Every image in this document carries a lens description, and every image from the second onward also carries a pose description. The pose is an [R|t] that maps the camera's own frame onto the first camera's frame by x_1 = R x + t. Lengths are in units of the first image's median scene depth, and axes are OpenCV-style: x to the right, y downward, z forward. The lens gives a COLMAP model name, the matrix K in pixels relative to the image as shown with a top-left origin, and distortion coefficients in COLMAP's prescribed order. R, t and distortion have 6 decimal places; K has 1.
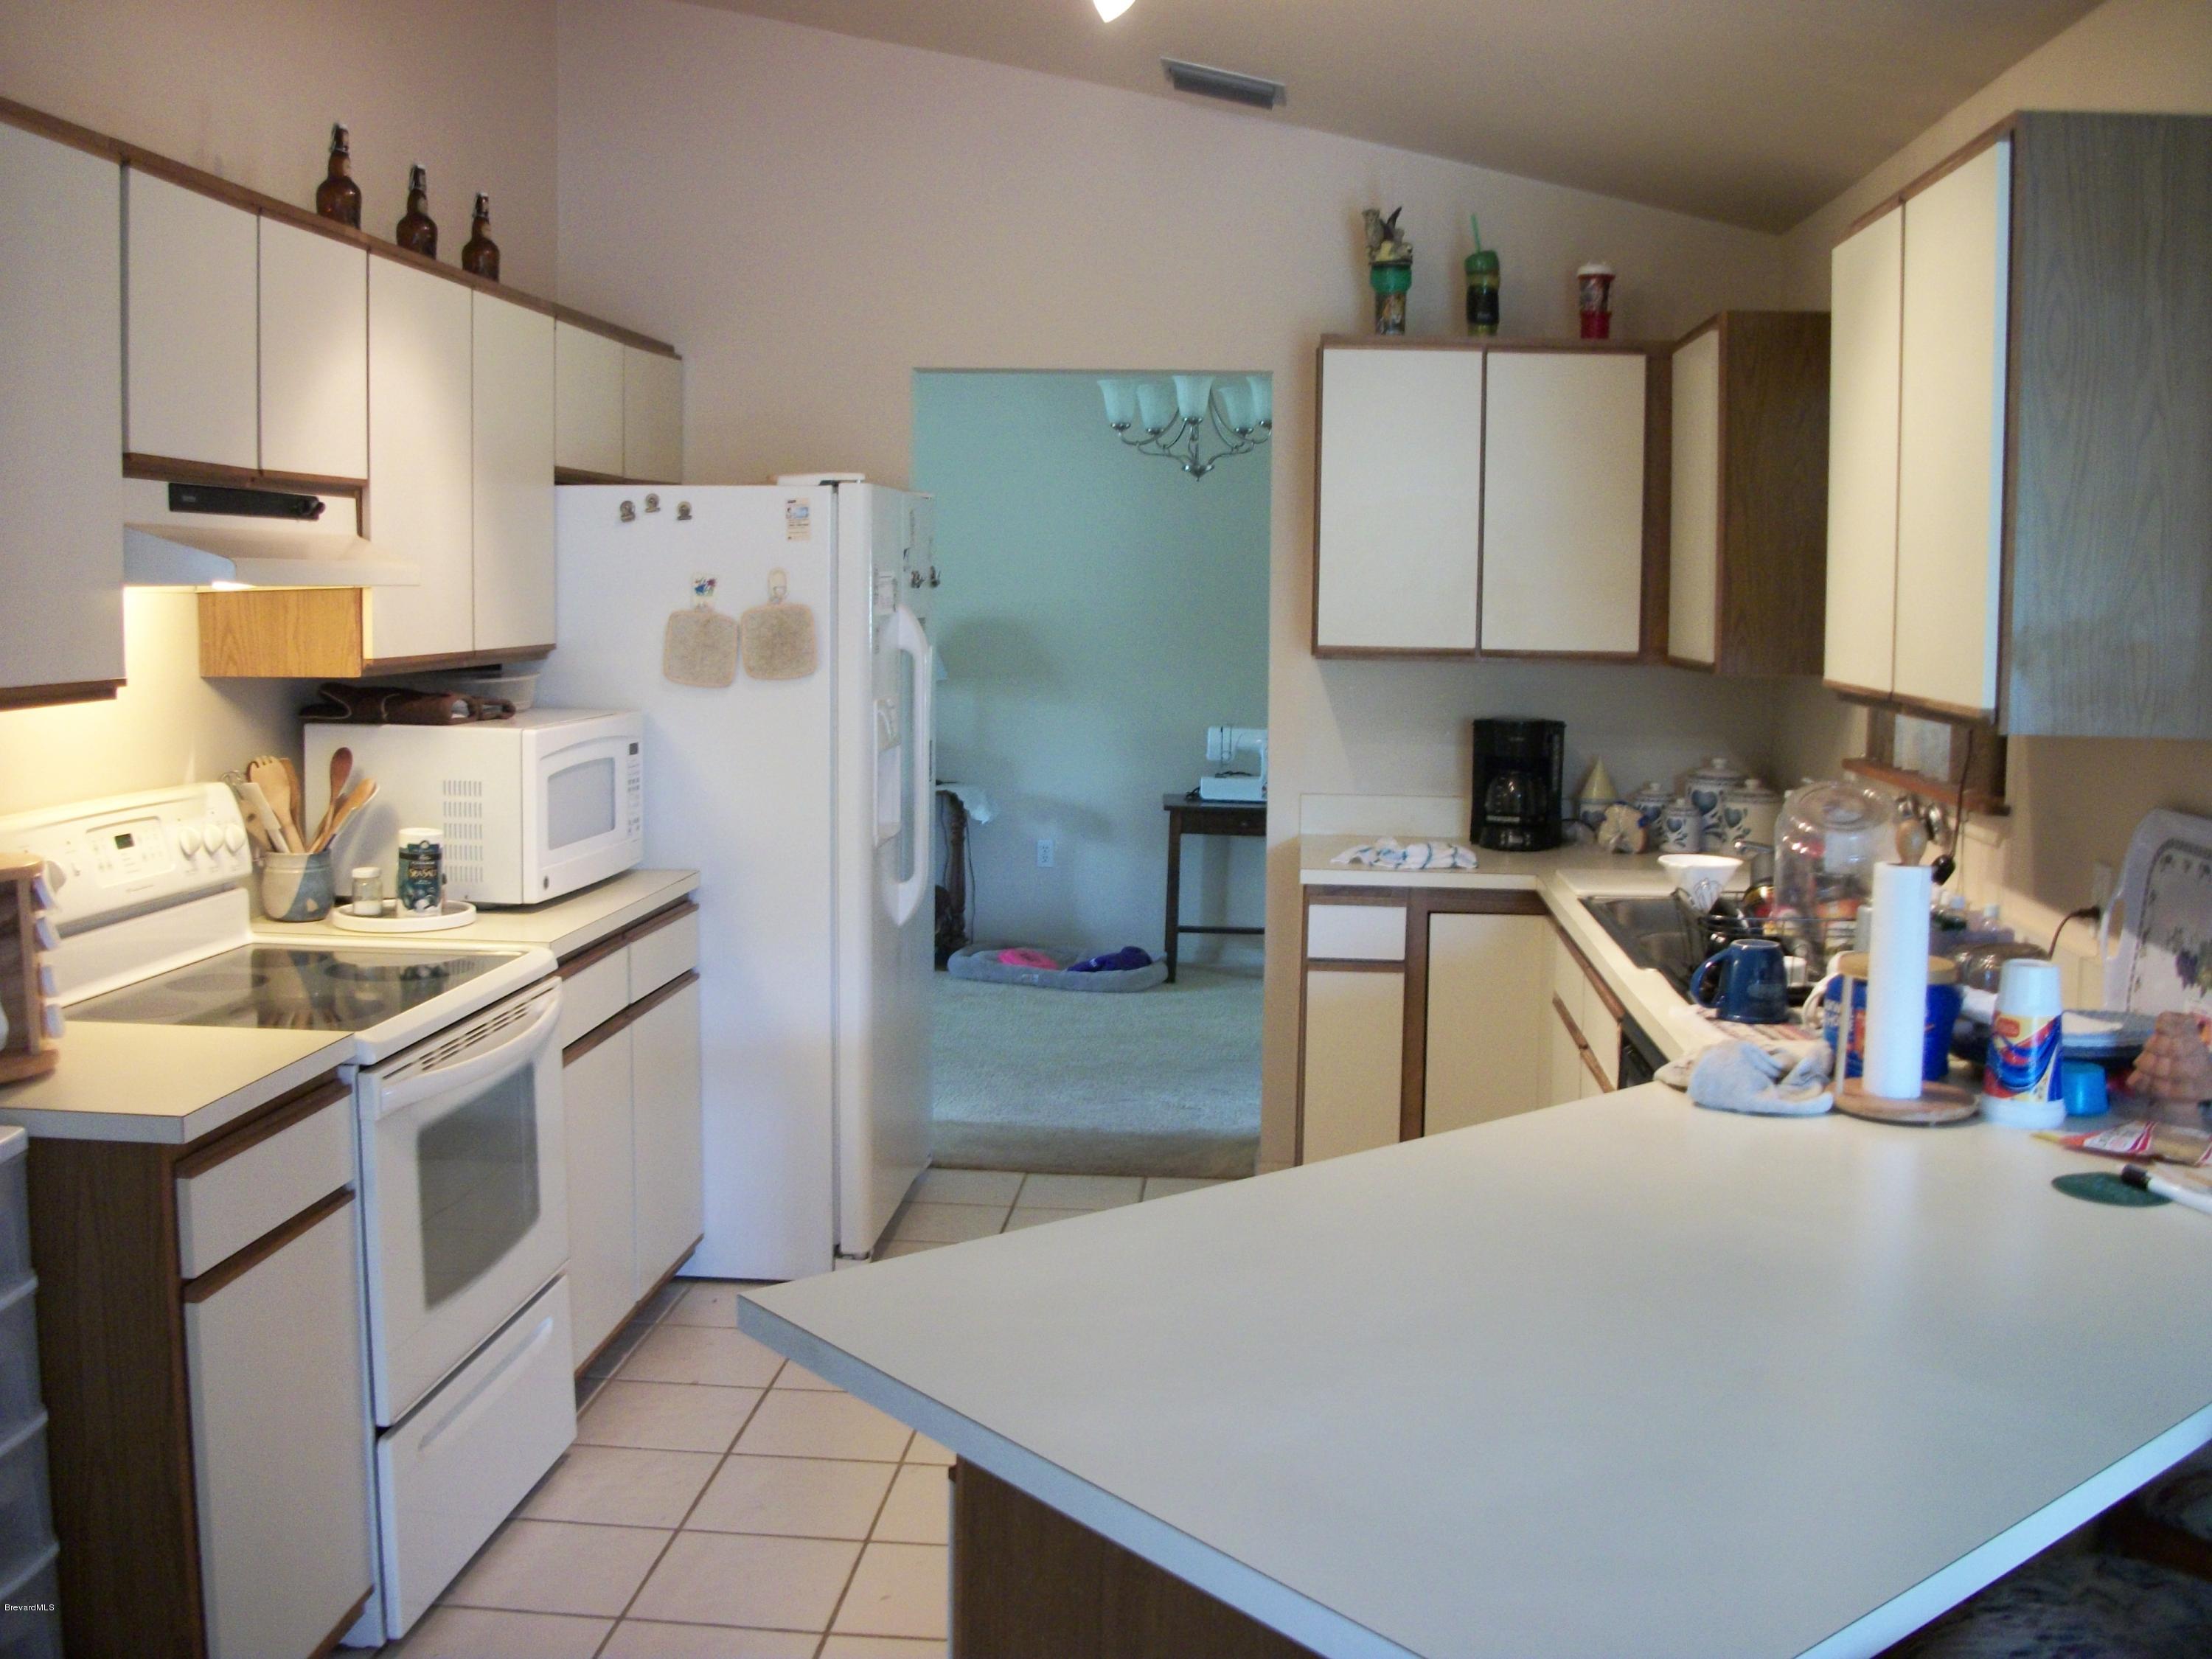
lens RADIAL K [[2347.0, 0, 1106.0], [0, 2347.0, 829.5], [0, 0, 1]] dist [-0.017638, -0.002835]
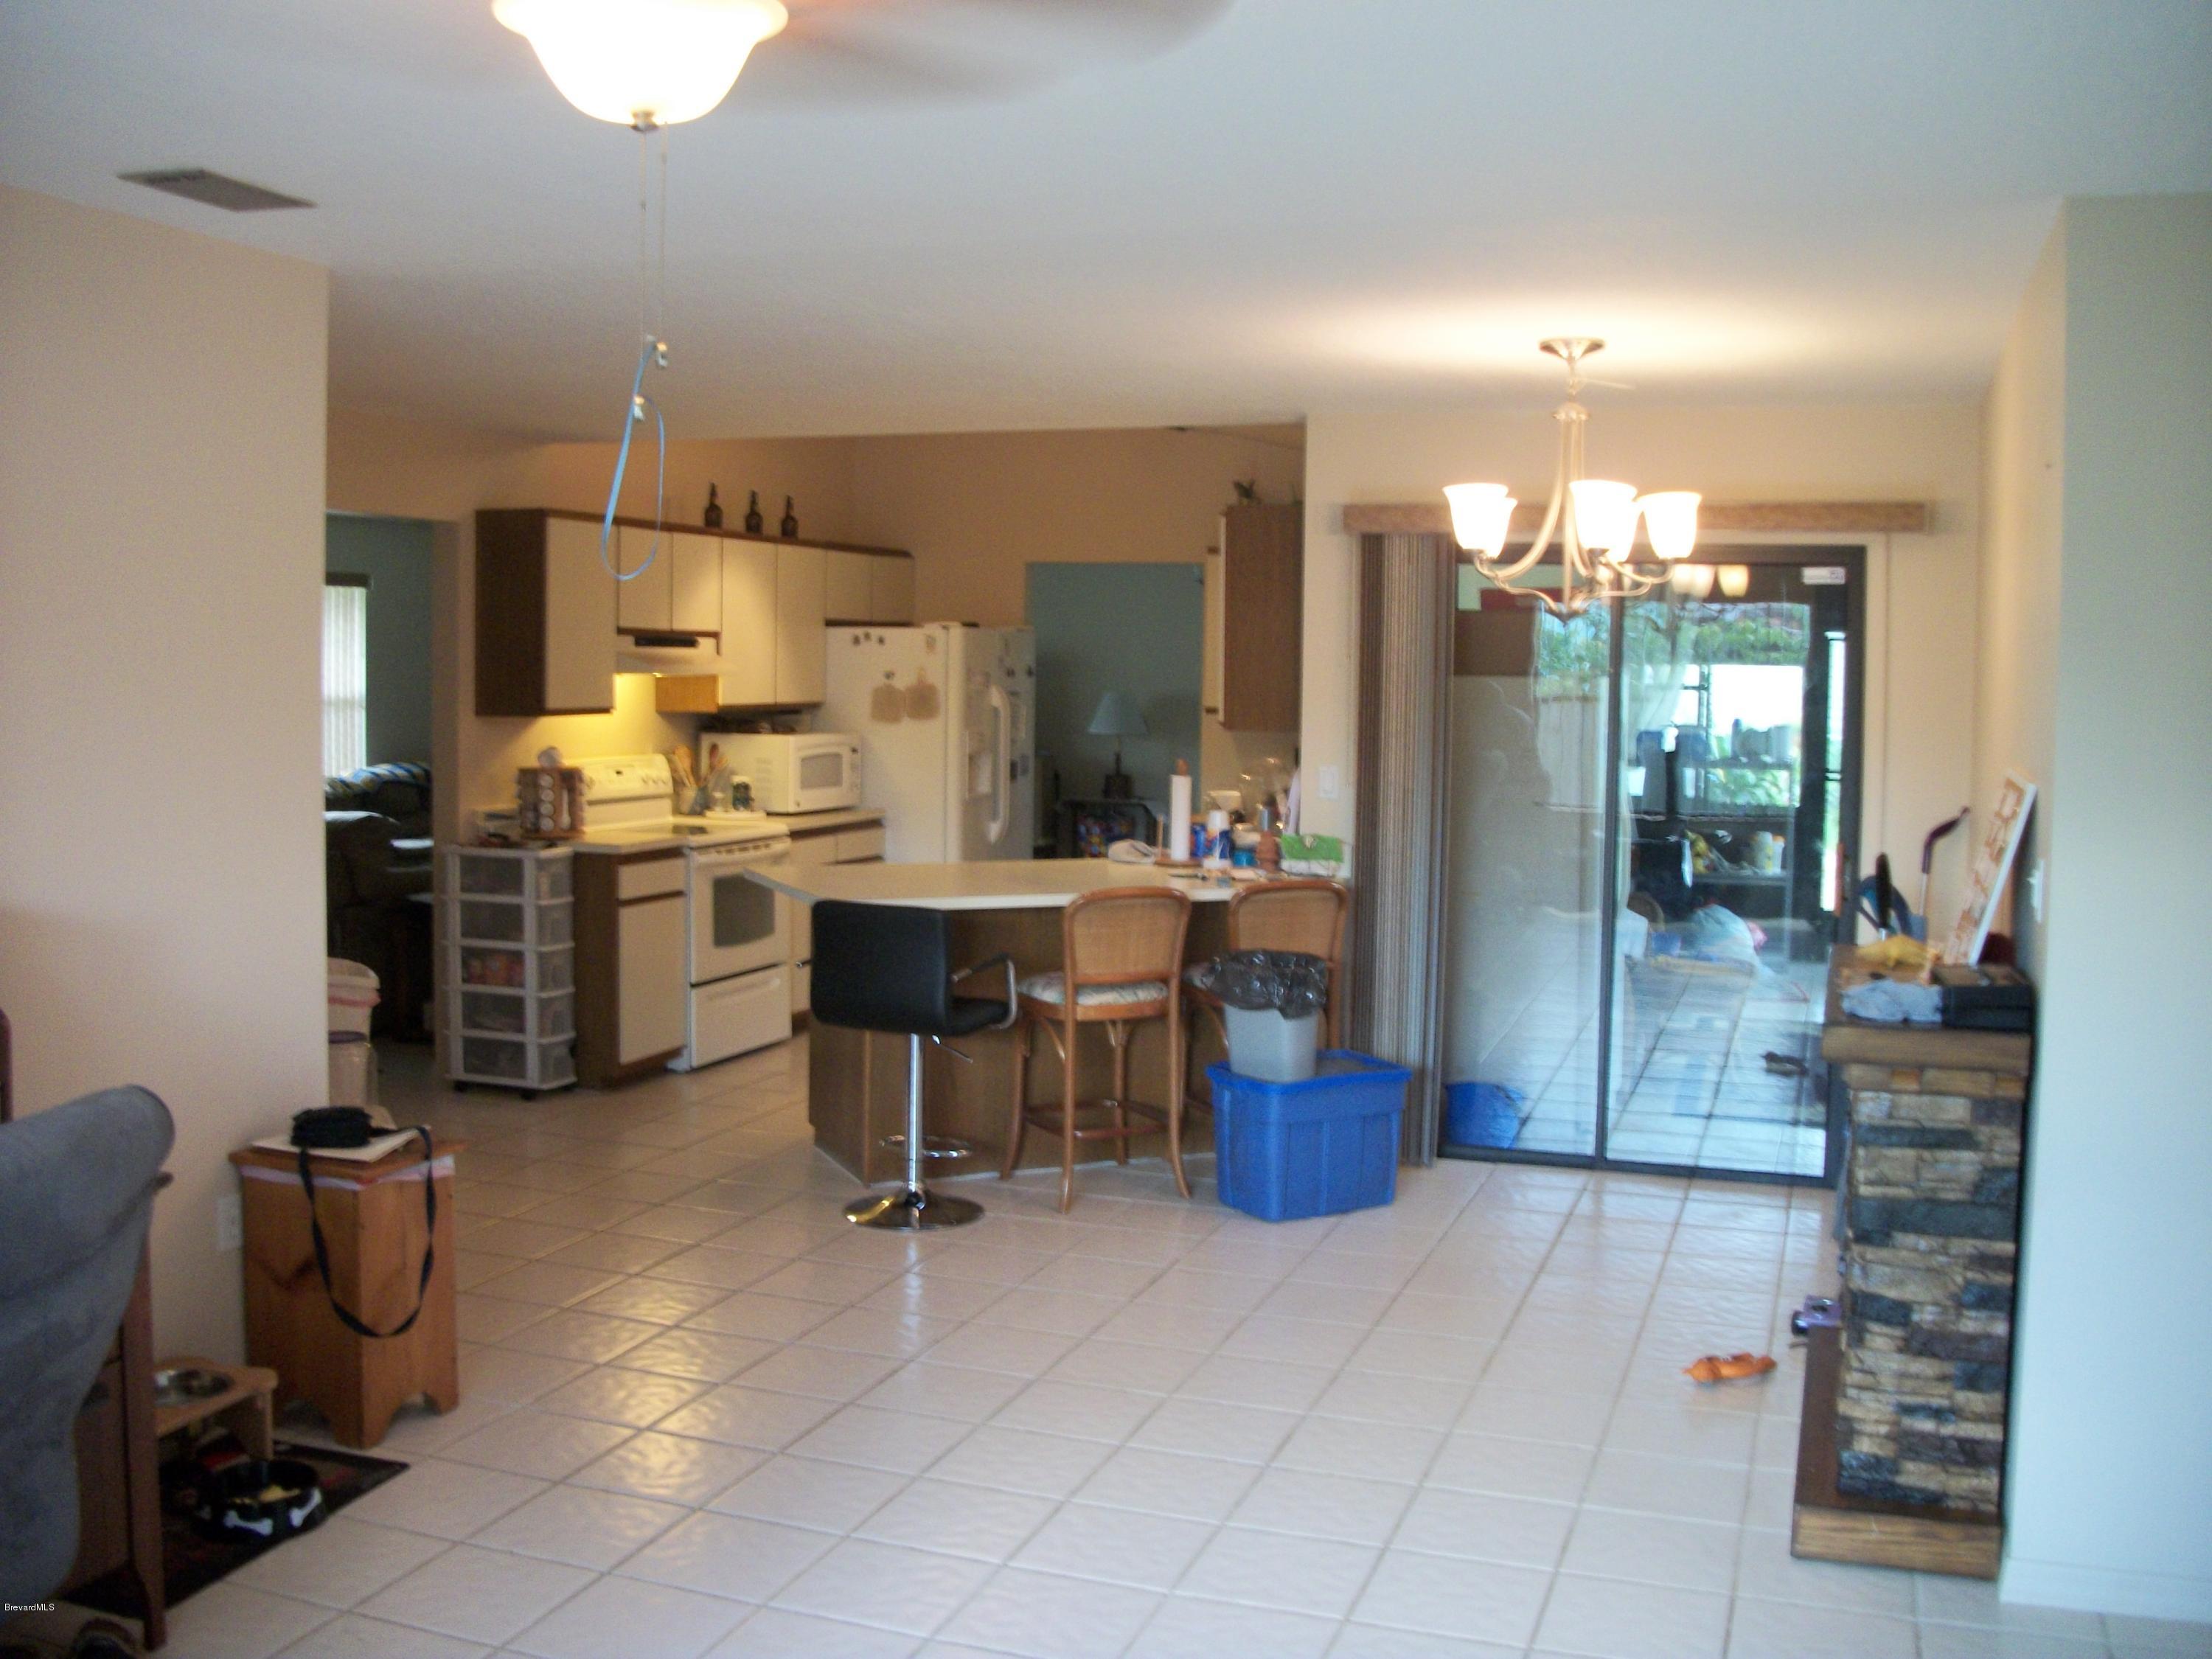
lens RADIAL K [[2347.0, 0, 1106.0], [0, 2347.0, 829.5], [0, 0, 1]] dist [-0.017638, -0.002835]
pose [[0.971427, 0.023558, -0.236165, 0.609952], [-0.031982, 0.998979, -0.031901, 0.113882], [0.235172, 0.038543, 0.971189, -1.180306]]
